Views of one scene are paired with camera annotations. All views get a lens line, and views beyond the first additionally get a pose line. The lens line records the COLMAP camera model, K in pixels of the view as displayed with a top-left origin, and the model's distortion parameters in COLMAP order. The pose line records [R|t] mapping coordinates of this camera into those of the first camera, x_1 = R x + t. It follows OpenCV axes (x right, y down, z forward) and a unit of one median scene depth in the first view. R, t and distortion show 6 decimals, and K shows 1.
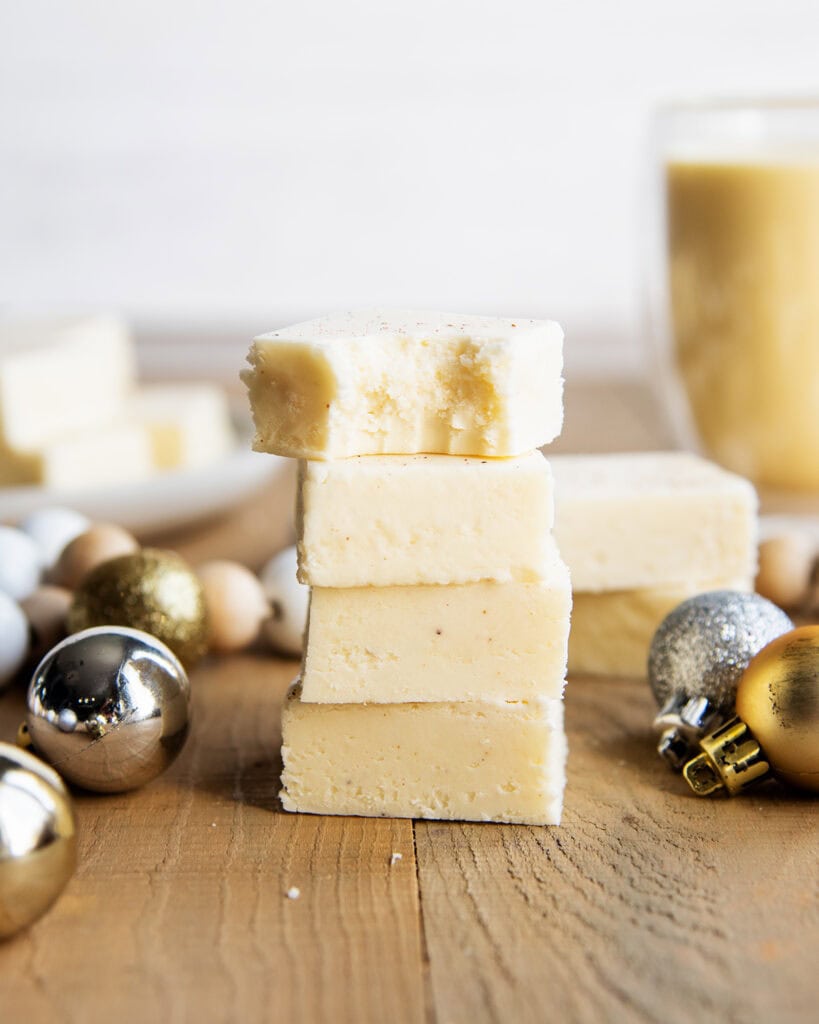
lens RADIAL K [[2208.5, 0, 409.5], [0, 2208.5, 512.0], [0, 0, 1]] dist [0.015461, -0.201883]
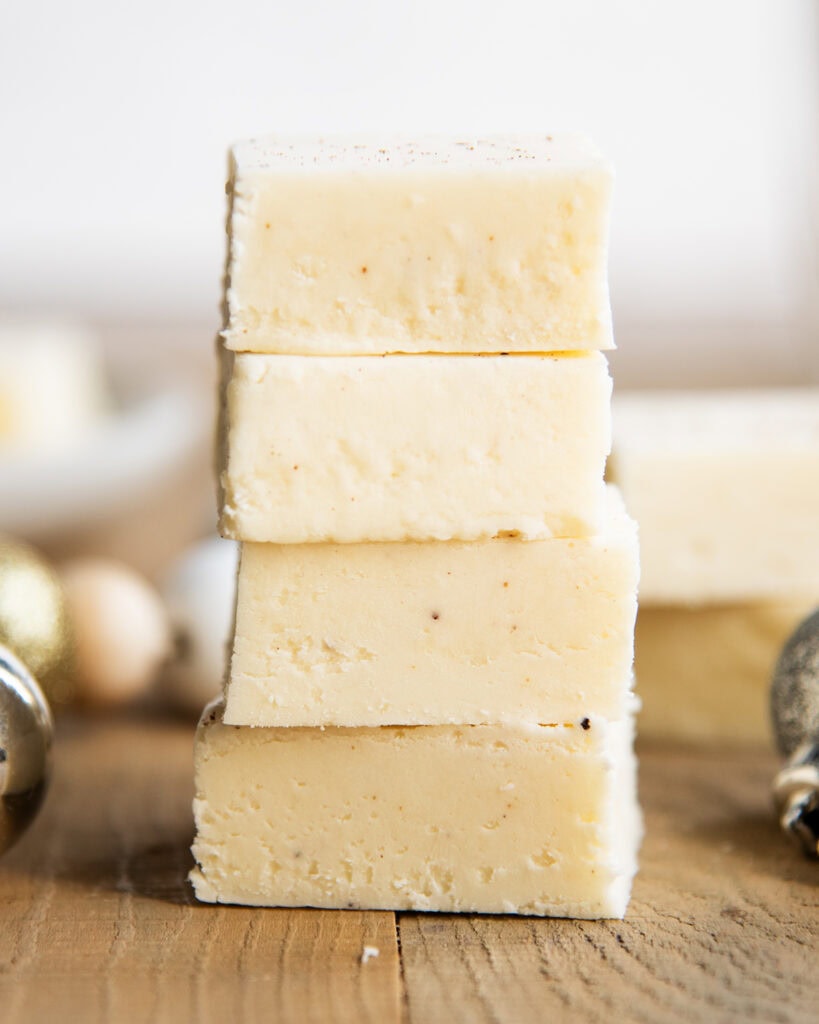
lens RADIAL K [[4254.9, 0, 409.5], [0, 4254.9, 512.0], [0, 0, 1]] dist [0.067115, 6.570688]
pose [[0.999999, -0.000469, -0.001602, 0.007550], [0.000403, 0.999148, -0.041262, 0.075114], [0.001620, 0.041262, 0.999147, -0.254648]]
